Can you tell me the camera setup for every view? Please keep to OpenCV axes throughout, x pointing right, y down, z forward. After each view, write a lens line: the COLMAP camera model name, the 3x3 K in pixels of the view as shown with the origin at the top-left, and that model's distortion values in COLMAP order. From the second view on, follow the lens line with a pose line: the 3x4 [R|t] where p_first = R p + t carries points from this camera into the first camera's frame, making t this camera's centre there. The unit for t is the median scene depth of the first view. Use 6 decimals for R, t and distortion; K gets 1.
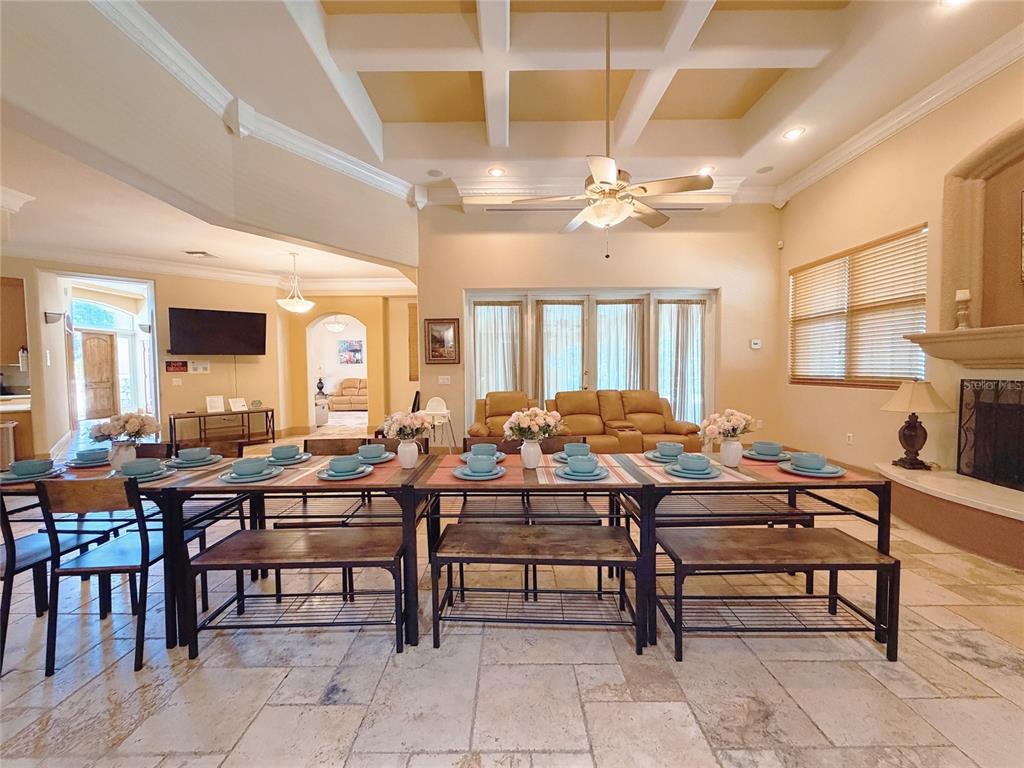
lens RADIAL K [[407.8, 0, 511.4], [0, 407.8, 385.0], [0, 0, 1]] dist [0.001446, 0.000057]
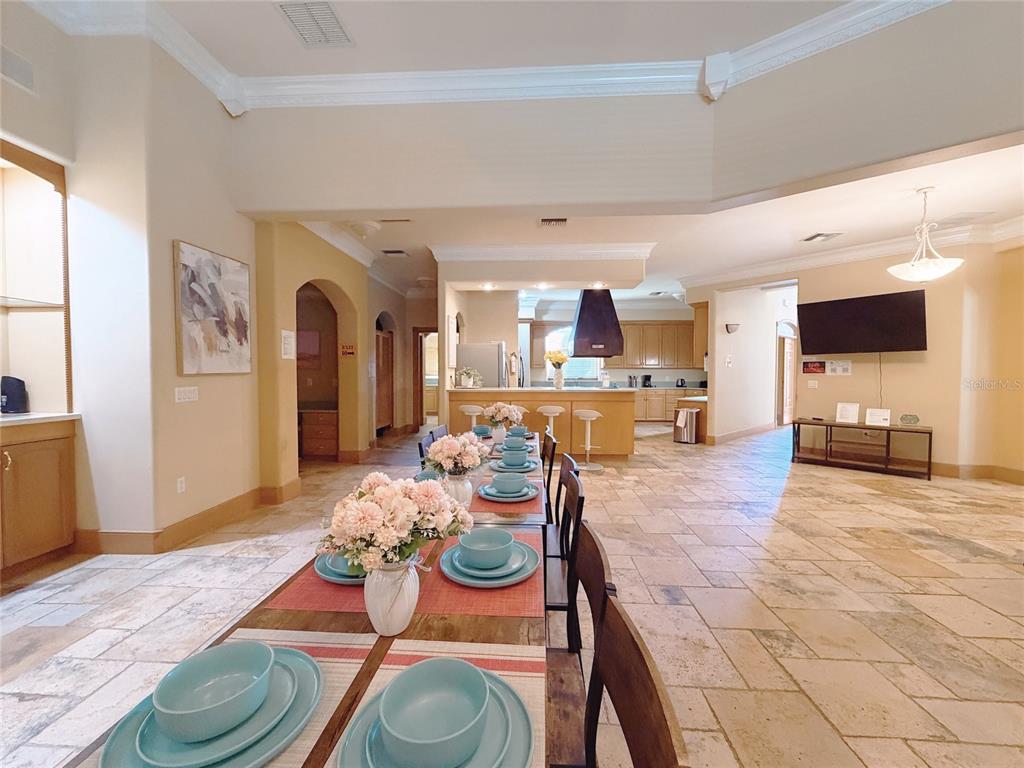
lens RADIAL K [[407.8, 0, 512.2], [0, 407.8, 382.7], [0, 0, 1]] dist [0.001446, 0.000057]
pose [[-0.060295, 0.036152, -0.997526, 0.135463], [-0.040748, 0.998422, 0.038648, -0.018718], [0.997349, 0.042977, -0.058727, 0.374188]]
